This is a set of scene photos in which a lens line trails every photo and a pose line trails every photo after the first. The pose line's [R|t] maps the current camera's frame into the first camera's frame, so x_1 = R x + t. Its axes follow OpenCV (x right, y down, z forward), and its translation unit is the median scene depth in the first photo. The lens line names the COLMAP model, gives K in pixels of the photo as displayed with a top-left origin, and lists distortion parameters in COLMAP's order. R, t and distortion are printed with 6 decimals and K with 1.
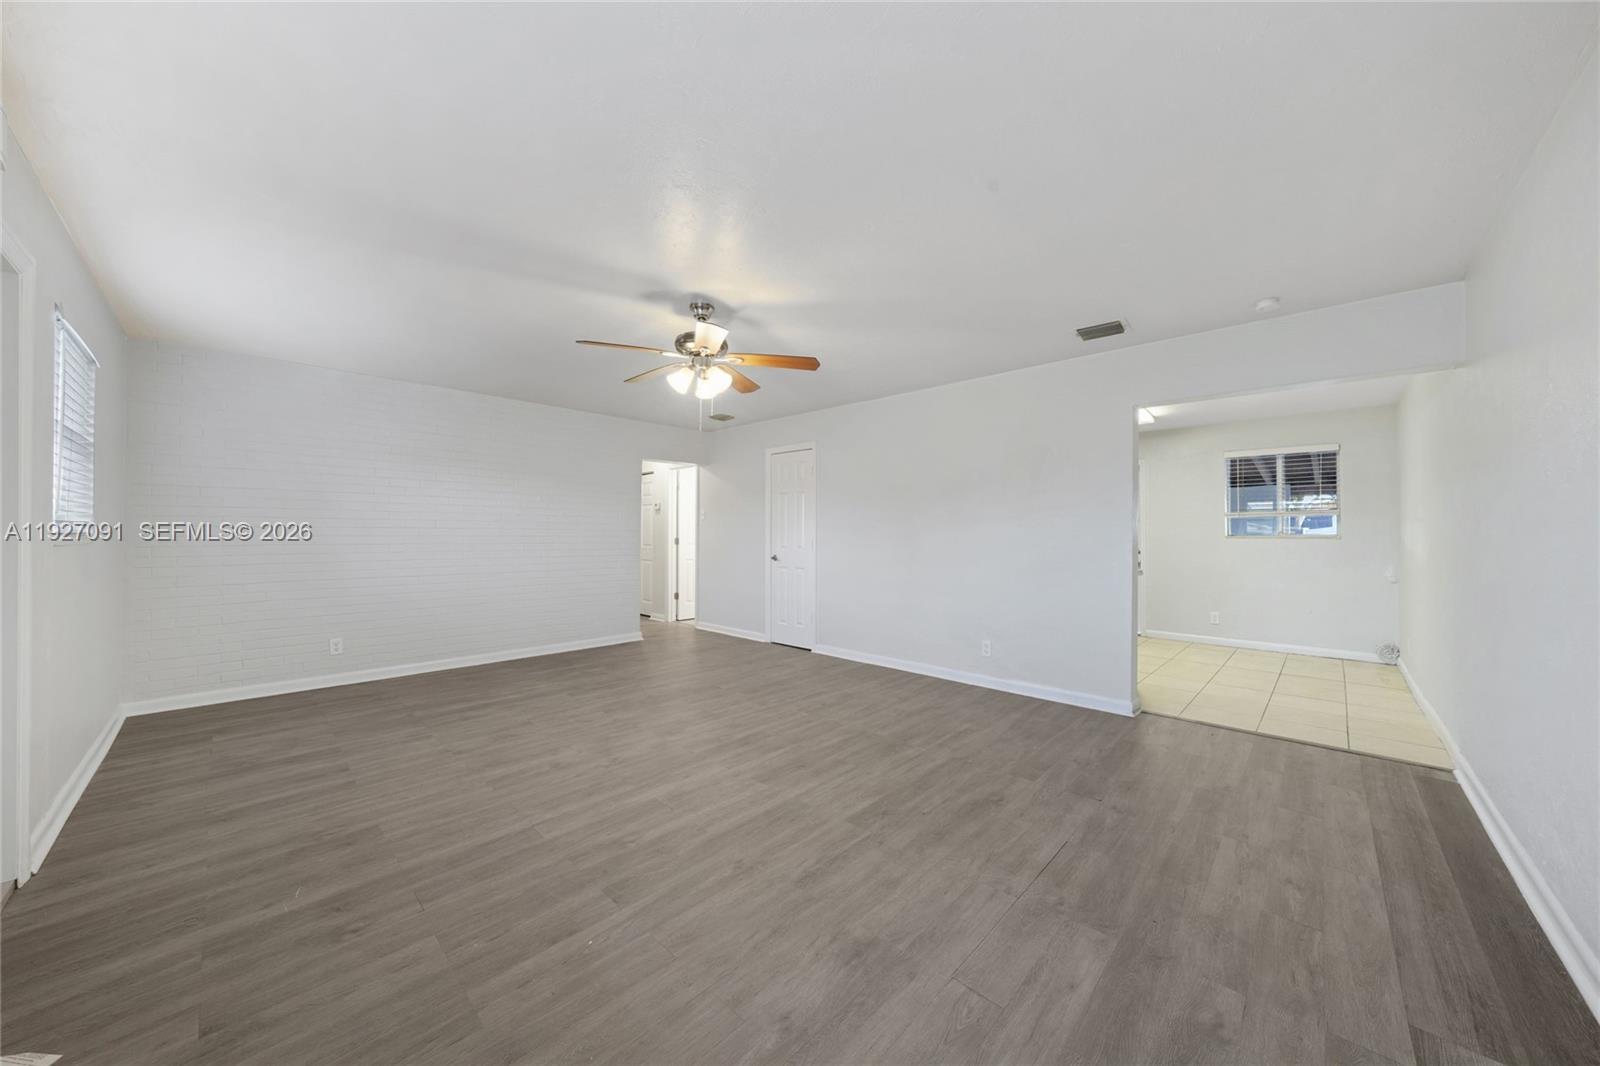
lens RADIAL K [[554.8, 0, 807.6], [0, 554.8, 531.8], [0, 0, 1]] dist [-0.000576, 0.000099]
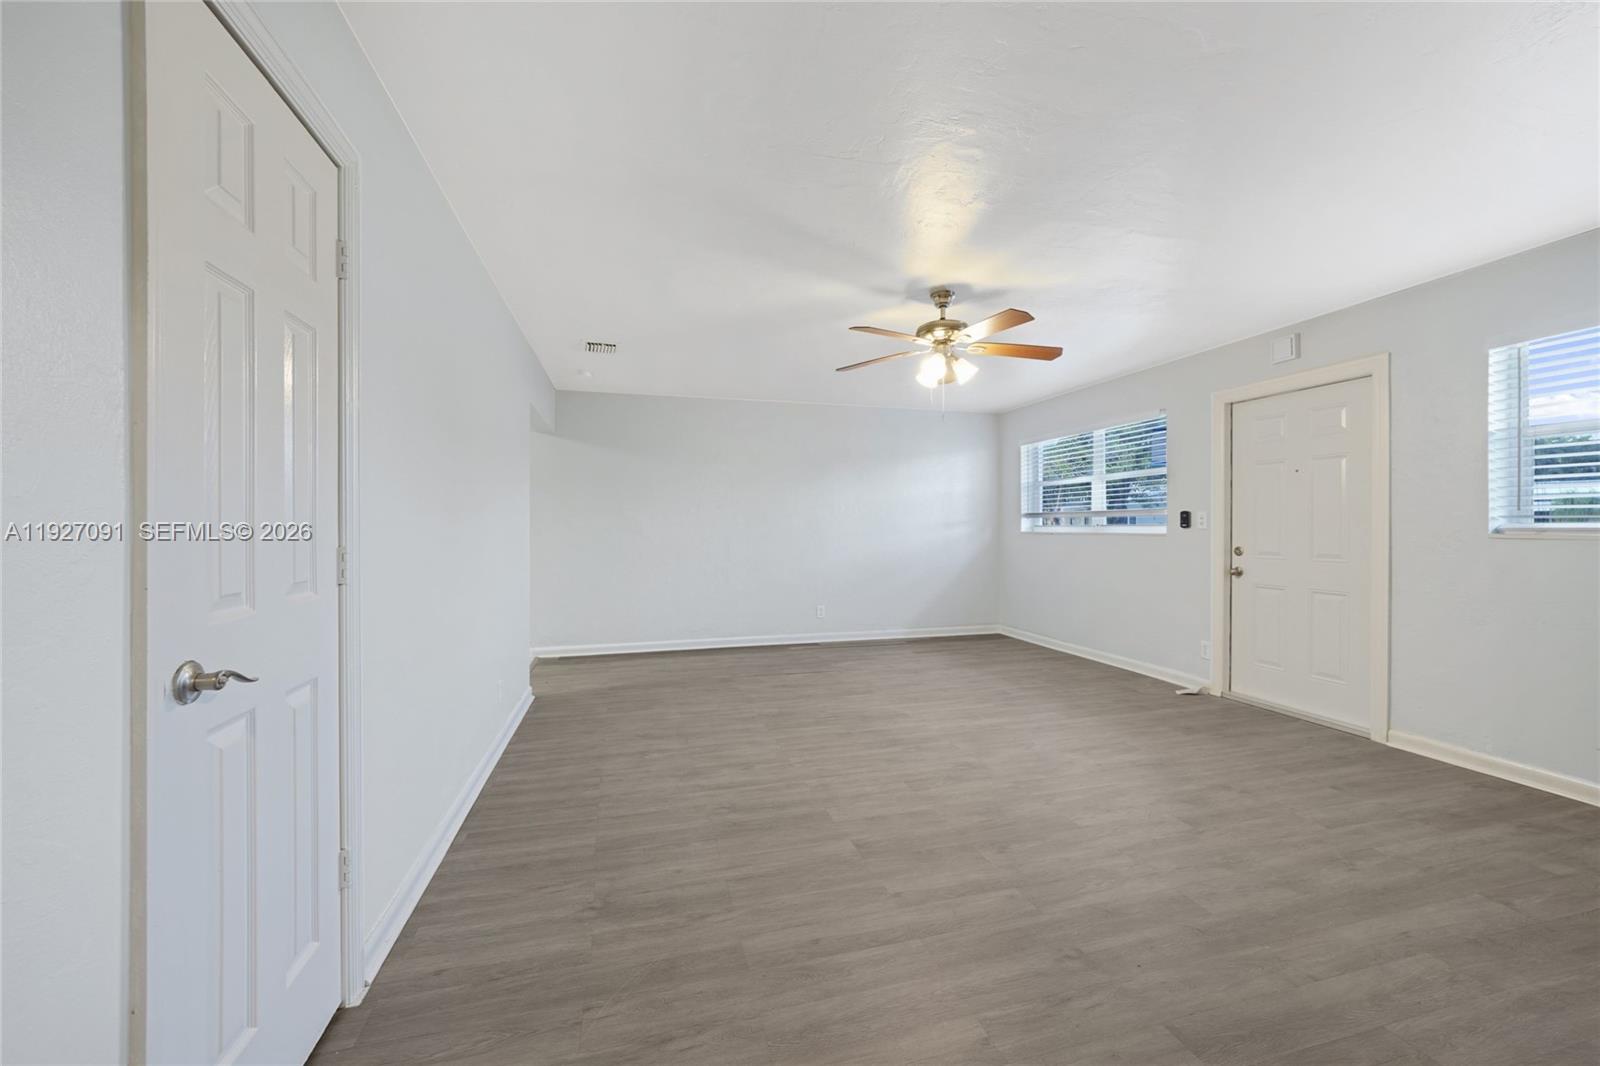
lens RADIAL K [[633.9, 0, 800.0], [0, 633.9, 533.0], [0, 0, 1]] dist [0.000066, 0.000113]
pose [[-0.854445, -0.006900, 0.519496, -0.532191], [-0.004072, 0.999970, 0.006583, 0.010735], [-0.519526, 0.003510, -0.854448, 1.988658]]
